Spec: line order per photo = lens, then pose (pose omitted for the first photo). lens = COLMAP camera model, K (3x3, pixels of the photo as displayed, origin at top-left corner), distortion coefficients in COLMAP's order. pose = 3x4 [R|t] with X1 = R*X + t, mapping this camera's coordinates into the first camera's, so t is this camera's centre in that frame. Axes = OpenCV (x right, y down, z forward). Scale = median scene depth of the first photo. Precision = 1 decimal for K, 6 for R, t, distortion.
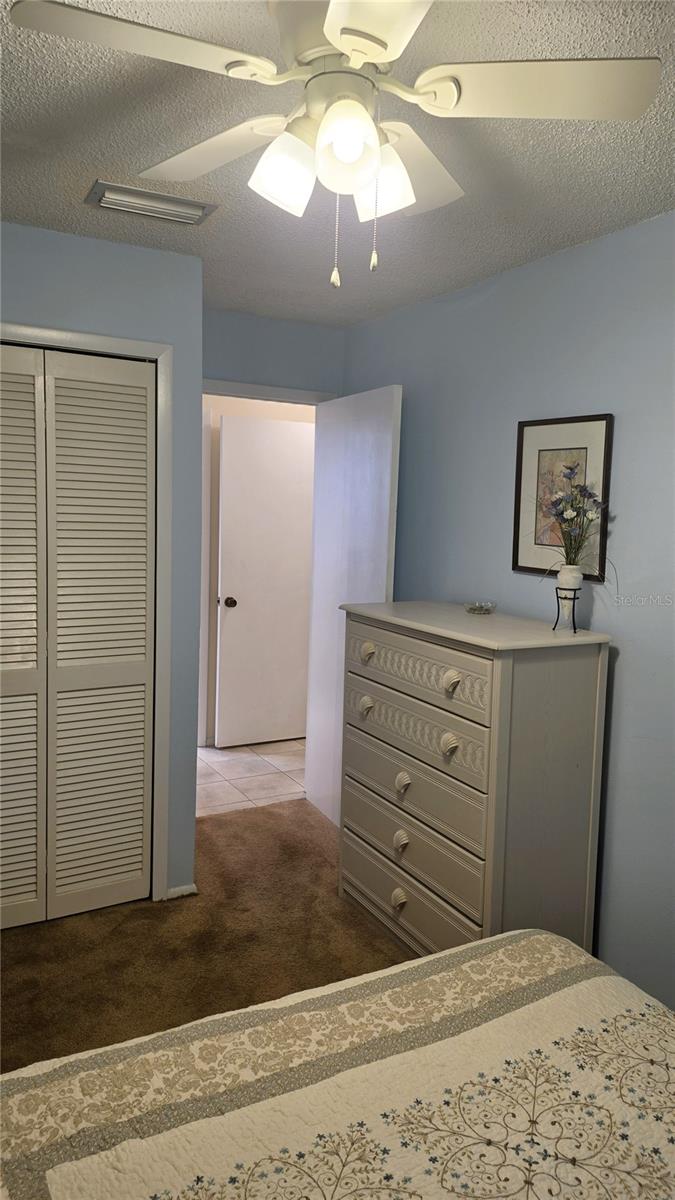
lens RADIAL K [[809.6, 0, 337.5], [0, 809.6, 600.0], [0, 0, 1]] dist [0.146539, -0.113832]
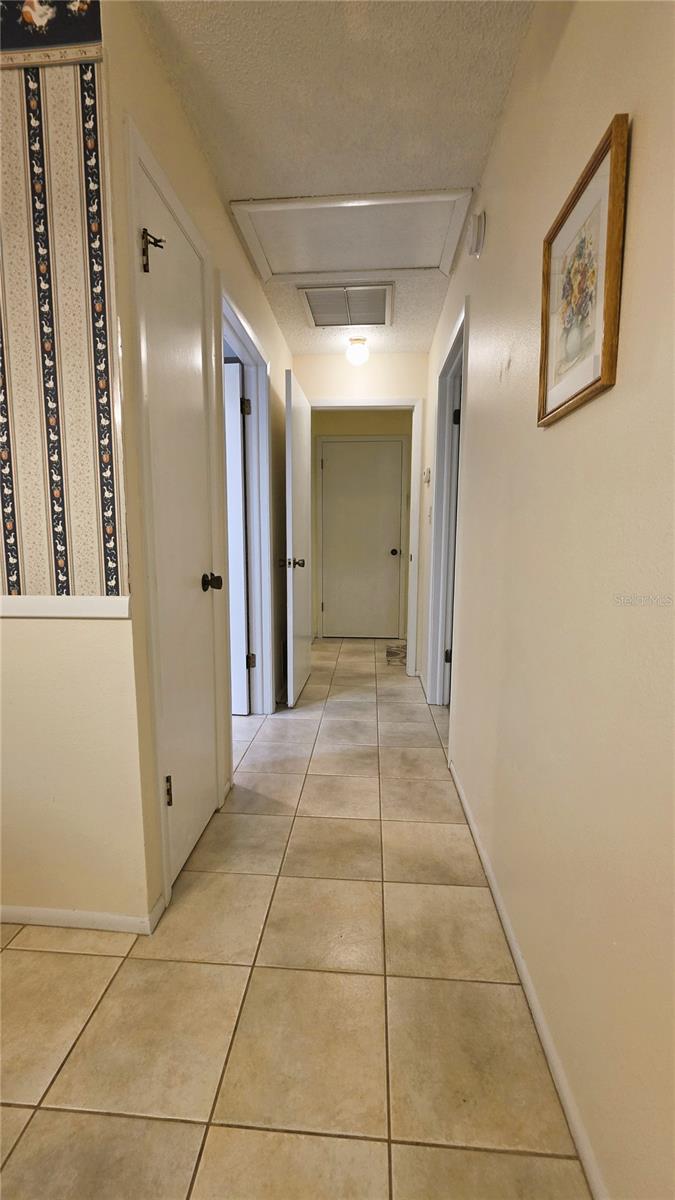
lens RADIAL K [[494.9, 0, 337.5], [0, 494.9, 600.0], [0, 0, 1]] dist [0.030825, -0.000095]
pose [[0.543070, -0.138074, 0.828258, -0.622805], [0.109203, 0.989624, 0.093372, -0.003924], [-0.832556, 0.039741, 0.552513, 0.614852]]
